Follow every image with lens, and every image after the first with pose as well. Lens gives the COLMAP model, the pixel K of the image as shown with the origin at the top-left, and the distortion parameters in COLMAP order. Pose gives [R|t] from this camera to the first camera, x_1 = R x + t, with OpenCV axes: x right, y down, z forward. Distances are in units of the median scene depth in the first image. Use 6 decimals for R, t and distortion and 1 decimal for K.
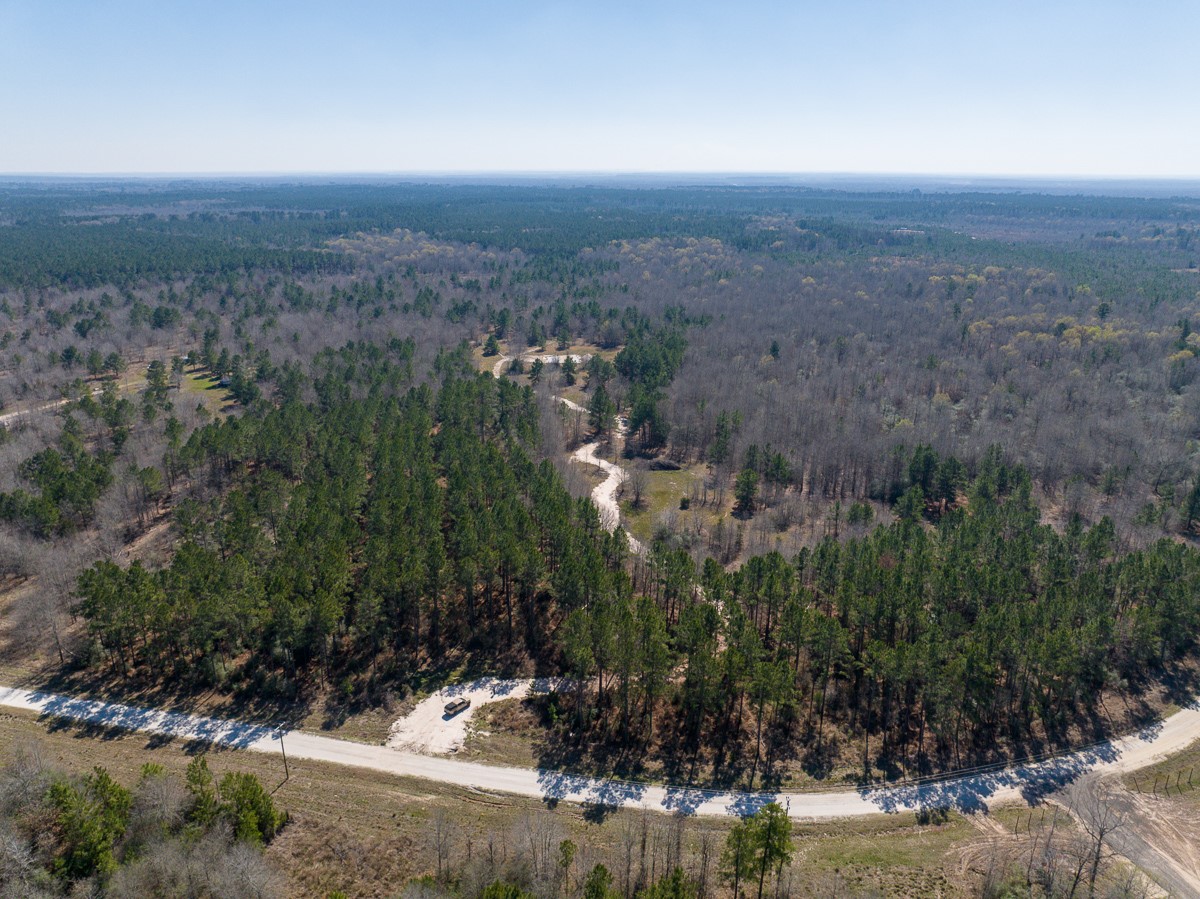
lens RADIAL K [[852.2, 0, 600.0], [0, 852.2, 449.5], [0, 0, 1]] dist [-0.082151, 0.066333]
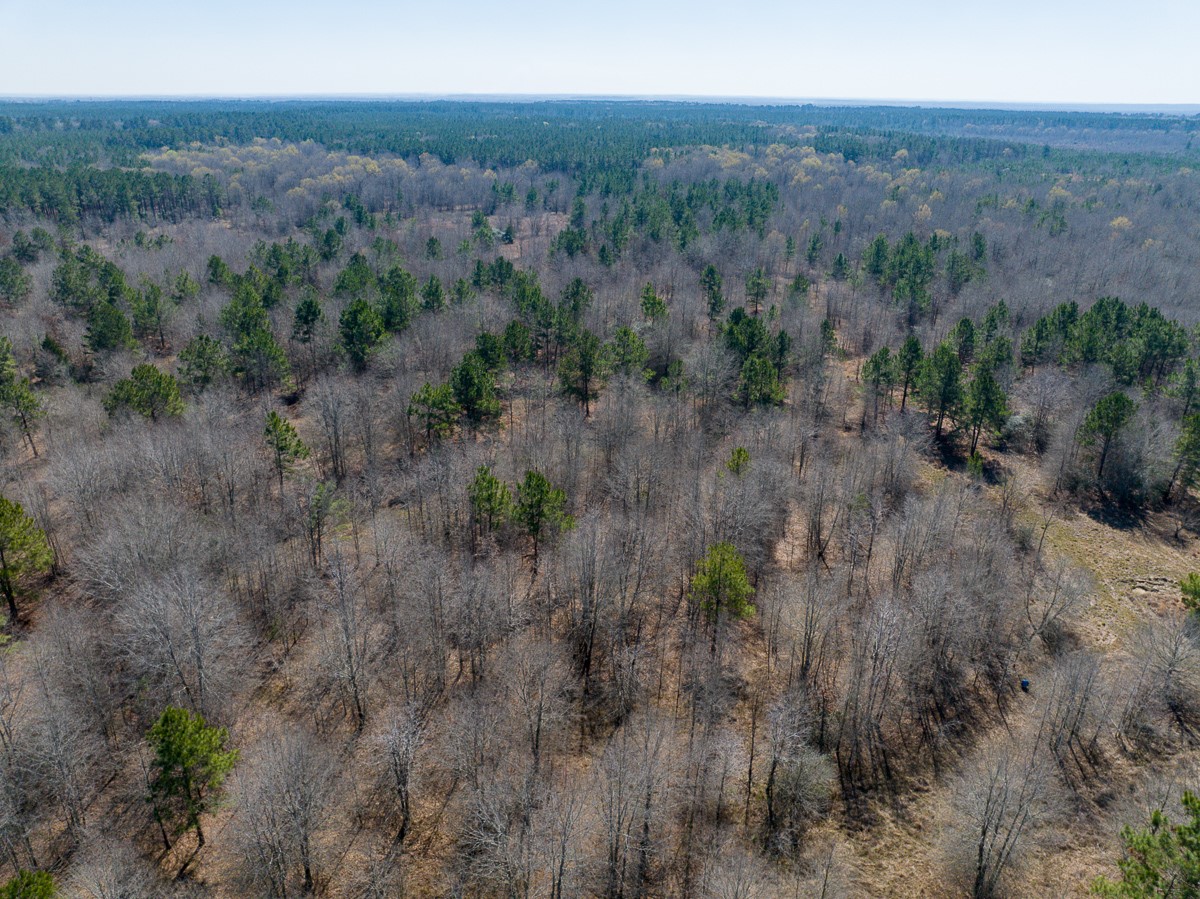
lens RADIAL K [[825.1, 0, 610.2], [0, 825.1, 448.8], [0, 0, 1]] dist [-0.068979, 0.021968]
pose [[0.974812, -0.075398, 0.209896, -0.929101], [0.056634, 0.993958, 0.094023, -0.553941], [-0.215717, -0.079767, 0.973192, 2.532925]]
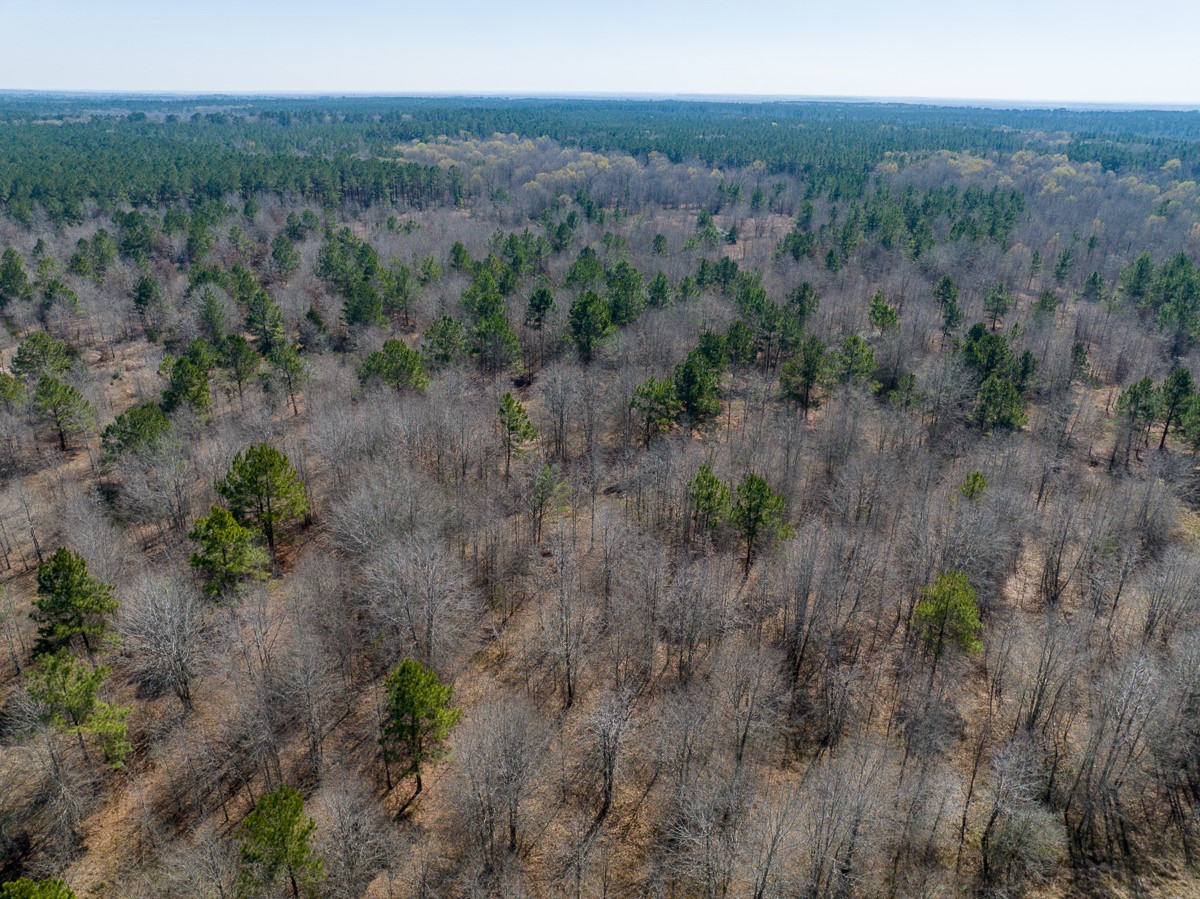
lens RADIAL K [[825.1, 0, 610.2], [0, 825.1, 448.8], [0, 0, 1]] dist [-0.068979, 0.021968]
pose [[0.999486, 0.021512, -0.023765, -0.950063], [-0.019304, 0.995796, 0.089545, -0.554156], [0.025591, -0.089040, 0.995699, 2.536674]]
